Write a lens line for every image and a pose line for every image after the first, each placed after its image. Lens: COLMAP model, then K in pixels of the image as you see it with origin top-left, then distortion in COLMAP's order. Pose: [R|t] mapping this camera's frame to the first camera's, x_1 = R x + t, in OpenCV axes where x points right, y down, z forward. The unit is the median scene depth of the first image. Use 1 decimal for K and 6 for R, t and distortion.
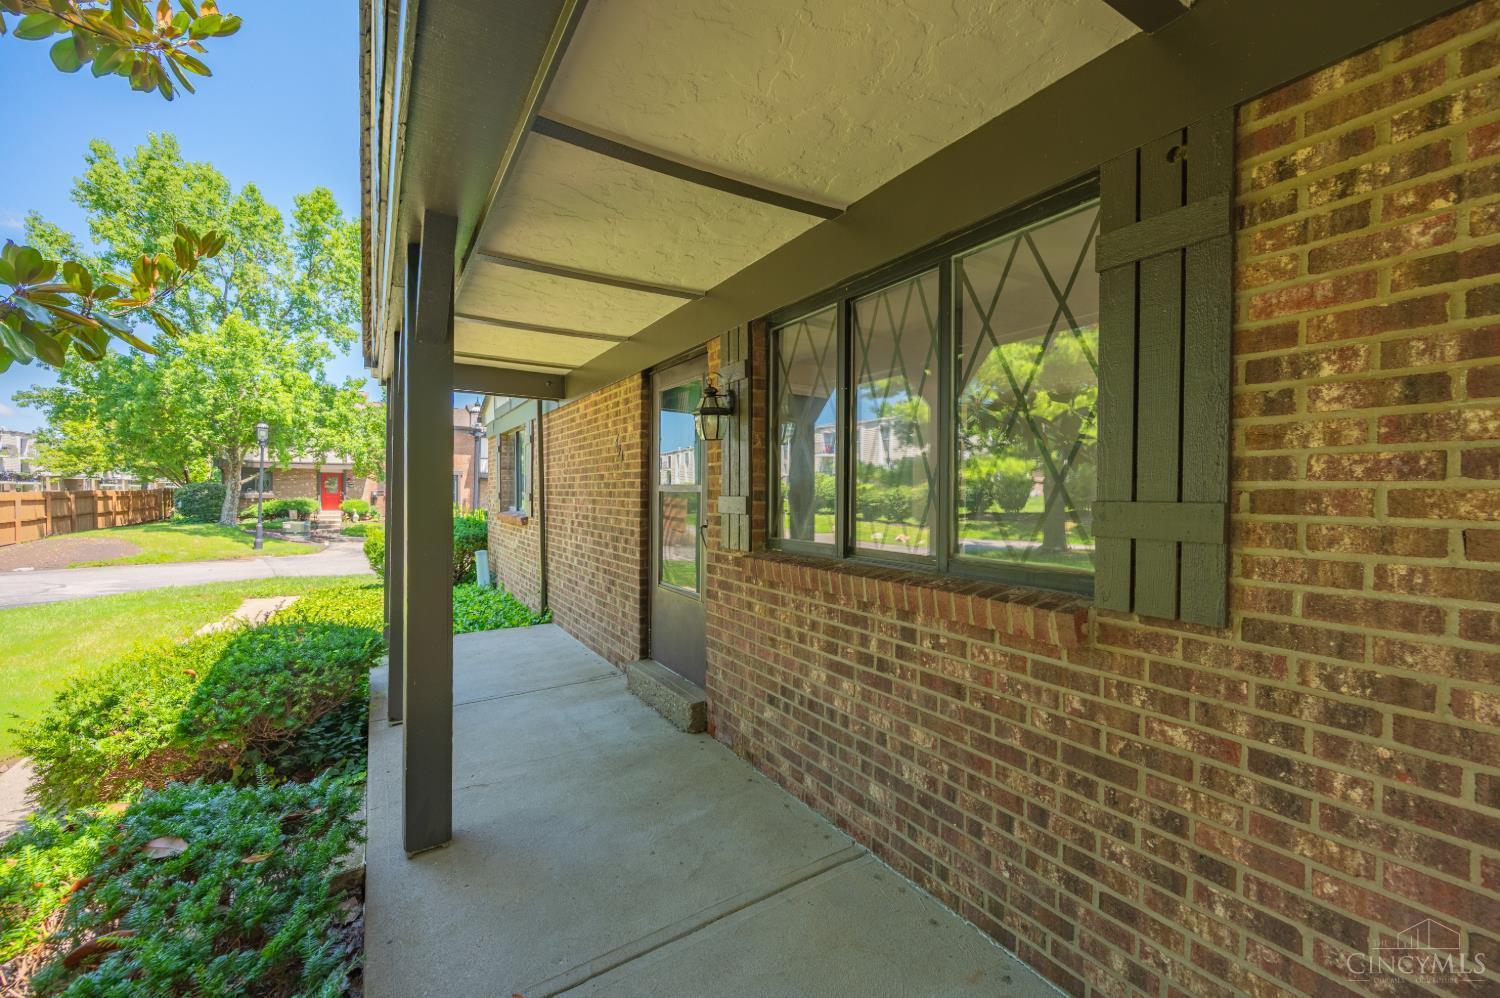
lens RADIAL K [[617.4, 0, 749.1], [0, 617.4, 499.0], [0, 0, 1]] dist [-0.004132, 0.001252]
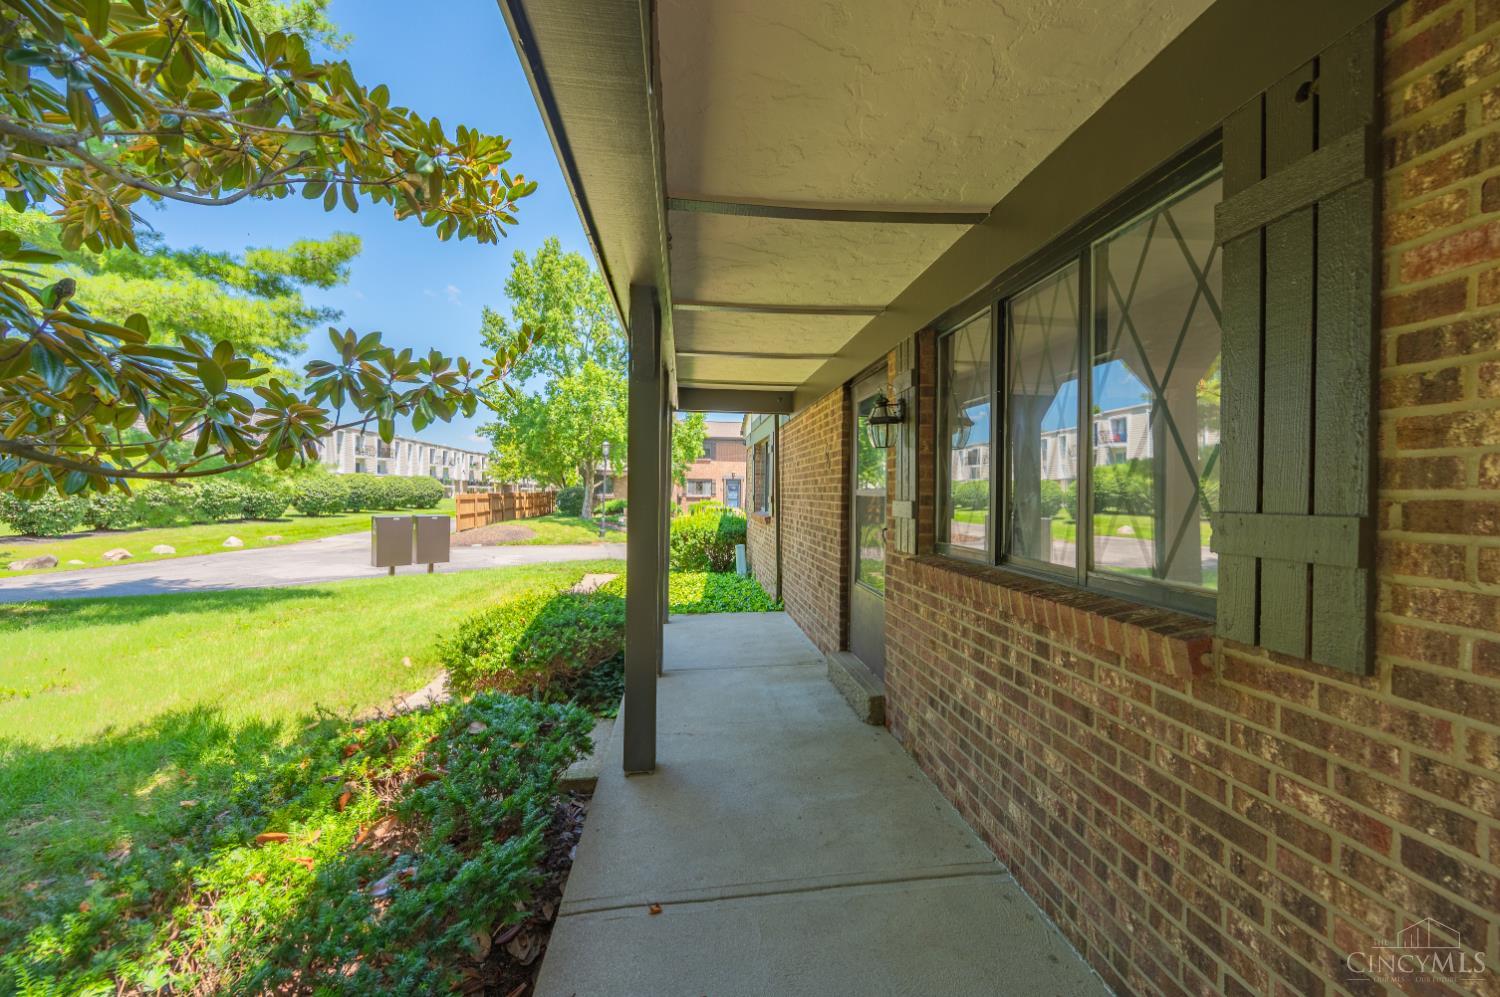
lens RADIAL K [[617.4, 0, 768.7], [0, 617.4, 491.7], [0, 0, 1]] dist [-0.004132, 0.001252]
pose [[0.890562, 0.000749, -0.454862, 0.315435], [-0.006747, 0.999910, -0.011562, -0.008238], [0.454813, 0.013365, 0.890487, -0.037256]]
